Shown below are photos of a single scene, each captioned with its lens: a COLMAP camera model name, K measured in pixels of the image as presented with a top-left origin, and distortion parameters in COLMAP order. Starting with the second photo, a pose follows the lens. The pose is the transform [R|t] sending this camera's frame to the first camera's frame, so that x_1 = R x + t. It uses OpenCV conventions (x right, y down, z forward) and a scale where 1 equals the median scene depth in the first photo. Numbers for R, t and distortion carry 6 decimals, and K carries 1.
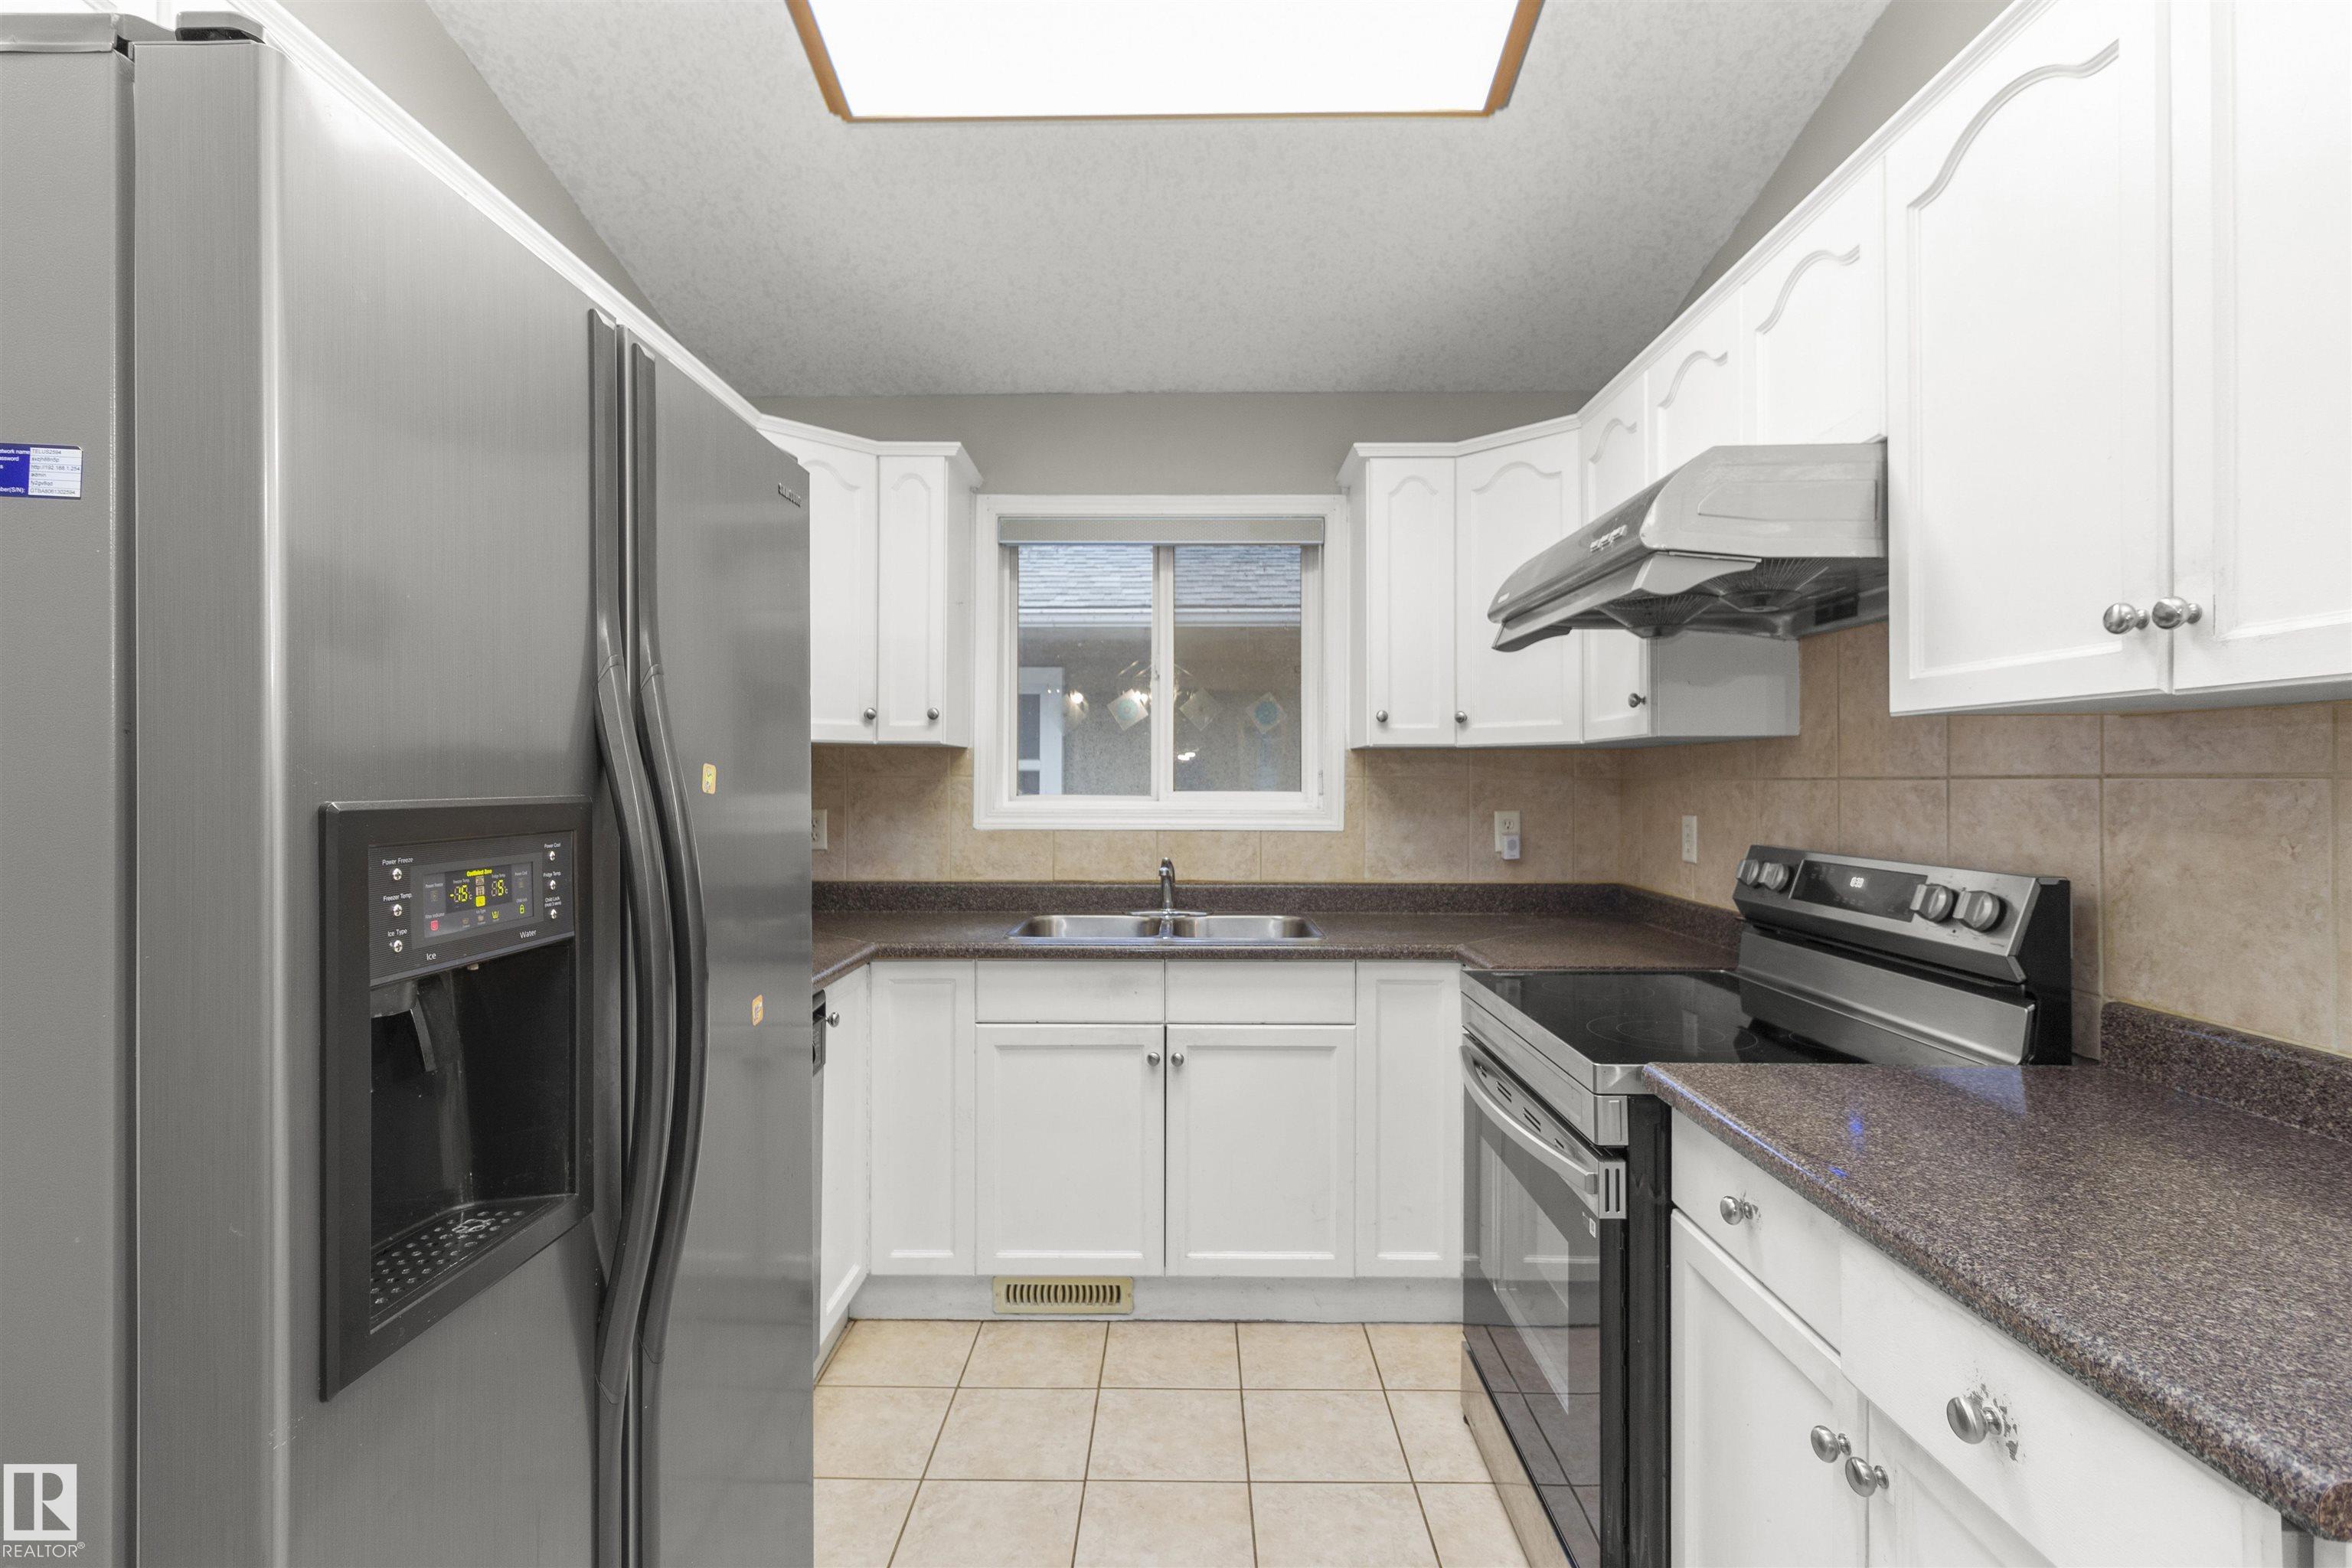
lens RADIAL K [[1083.7, 0, 1151.1], [0, 1083.7, 779.5], [0, 0, 1]] dist [0.001590, -0.000114]
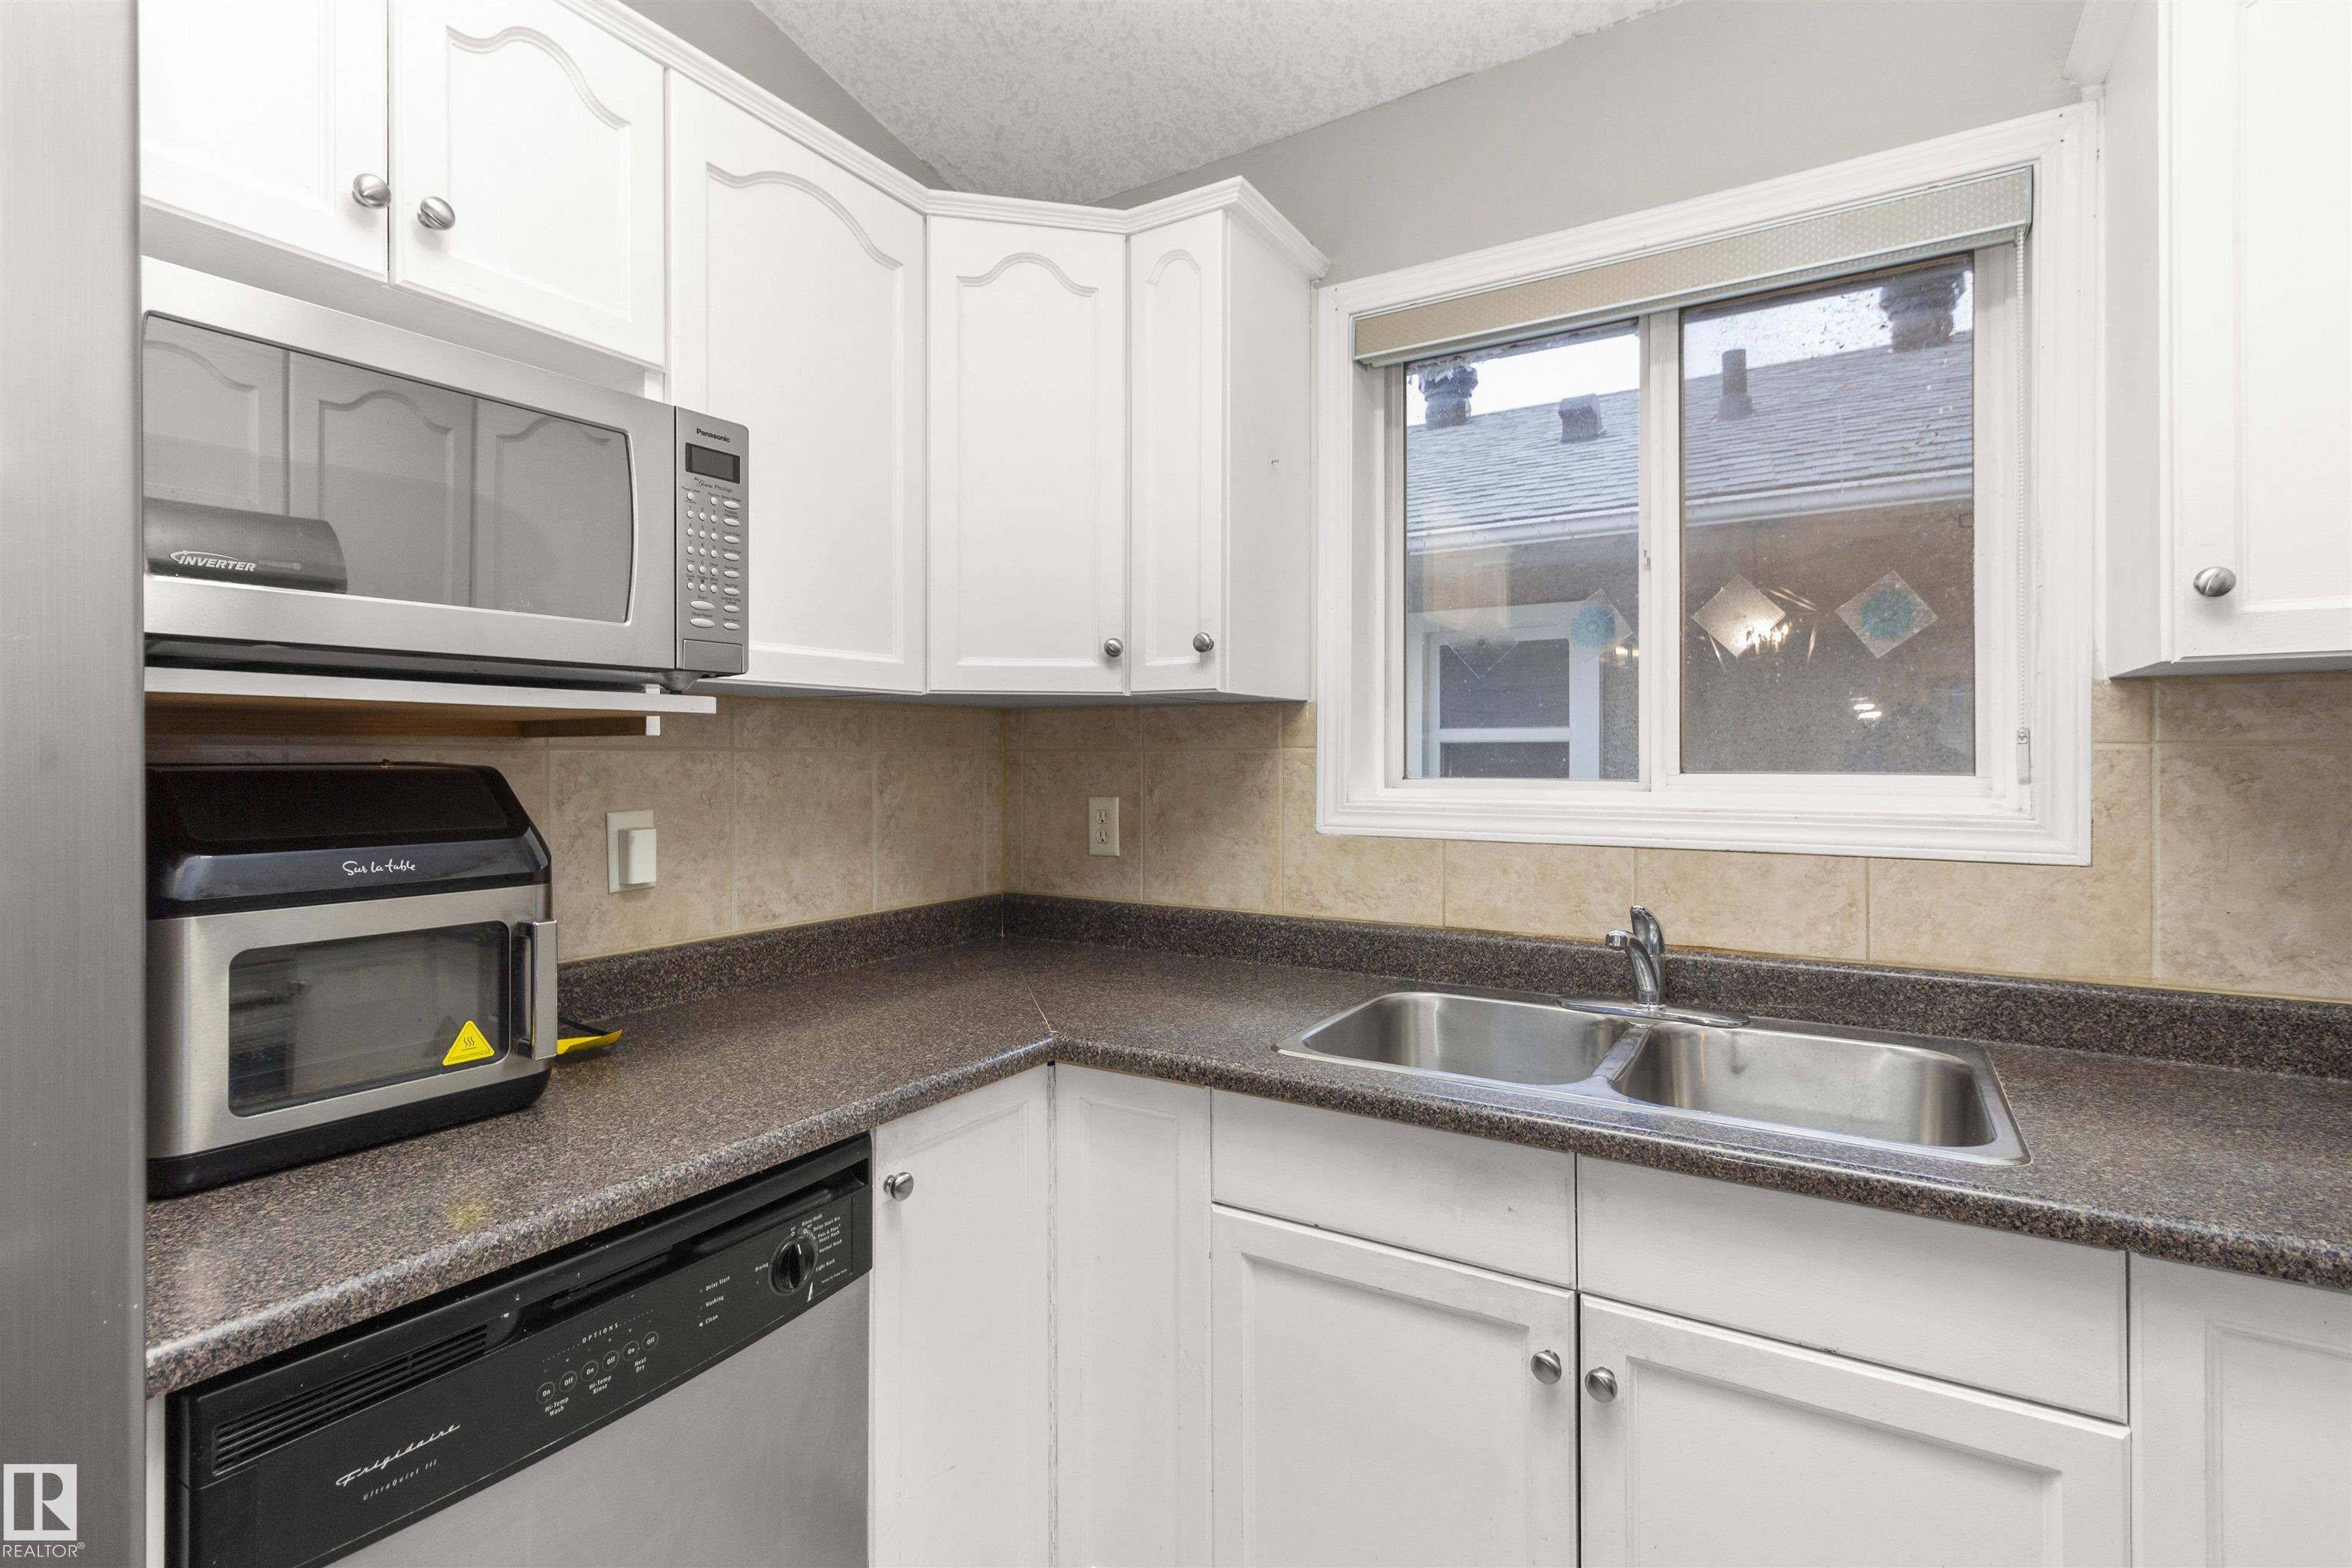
lens RADIAL K [[1083.7, 0, 1181.6], [0, 1083.7, 756.6], [0, 0, 1]] dist [0.001590, -0.000114]
pose [[0.865032, -0.002837, -0.501708, 0.086456], [0.002911, 0.999996, -0.000635, 0.002703], [0.501708, -0.000911, 0.865037, 0.469423]]
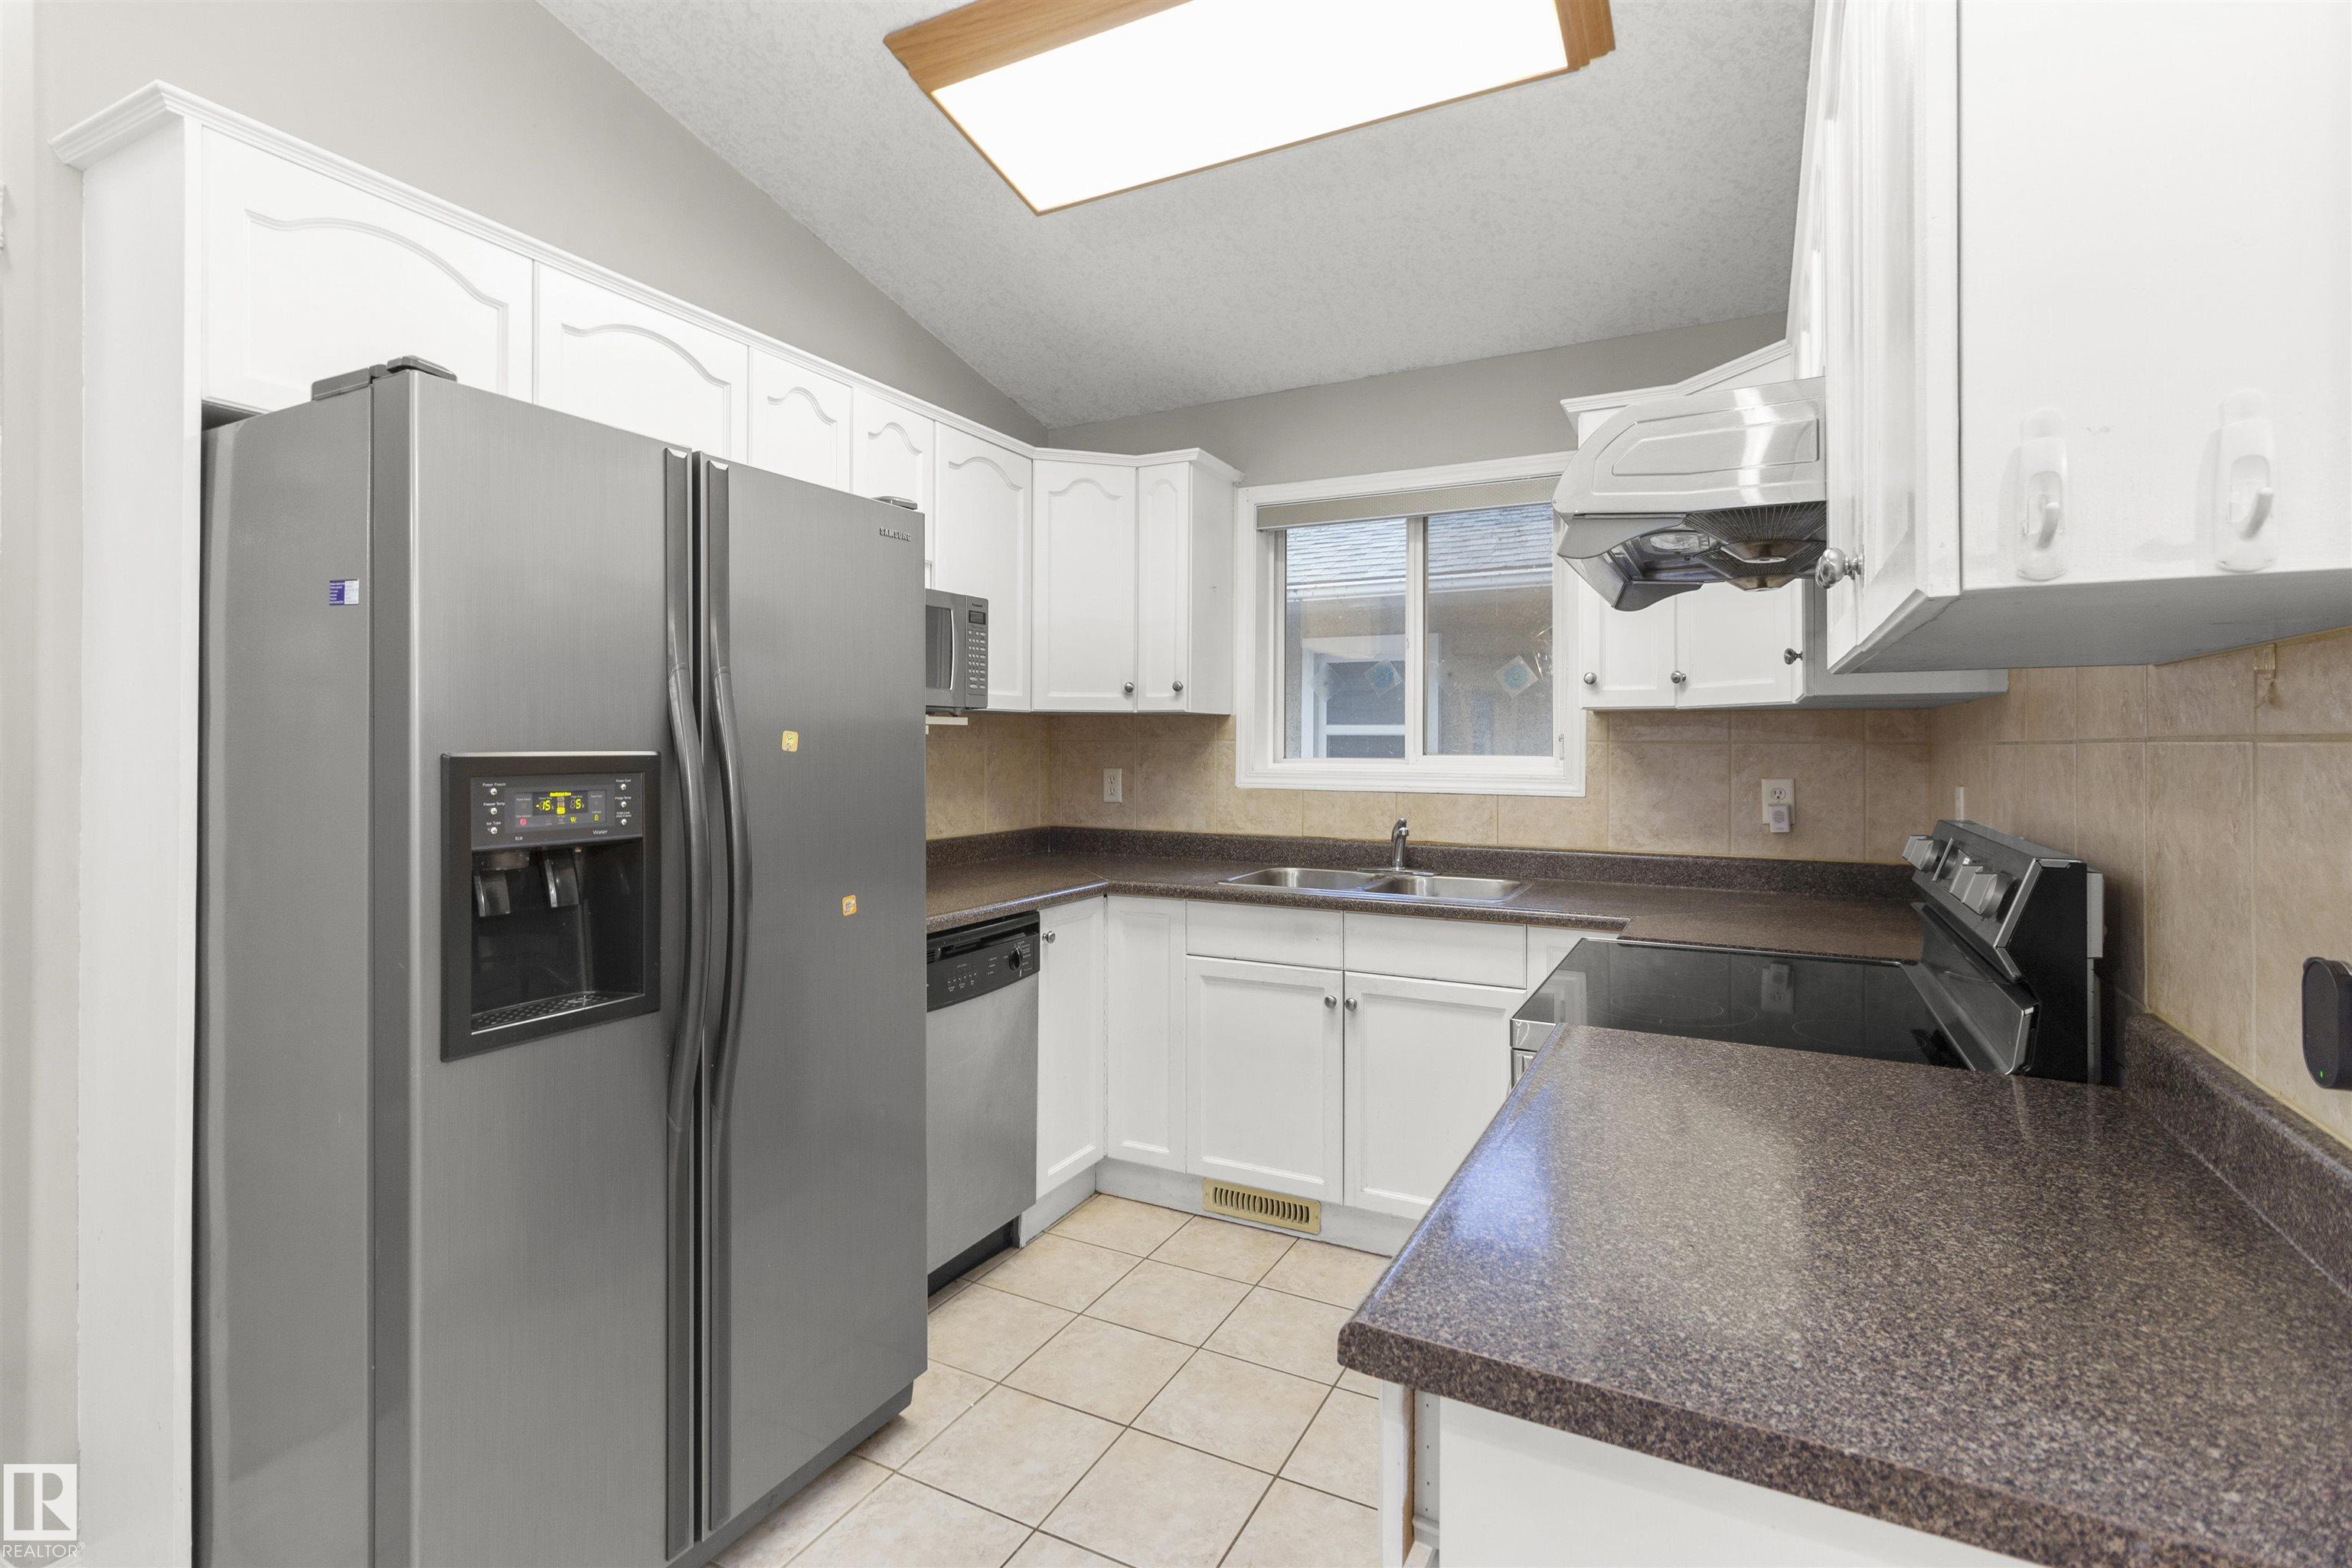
lens RADIAL K [[1083.7, 0, 1162.0], [0, 1083.7, 746.1], [0, 0, 1]] dist [0.001590, -0.000114]
pose [[0.892433, 0.002474, -0.451172, 0.298948], [-0.001720, 0.999996, 0.002083, 0.000863], [0.451176, -0.001083, 0.892434, -0.035720]]
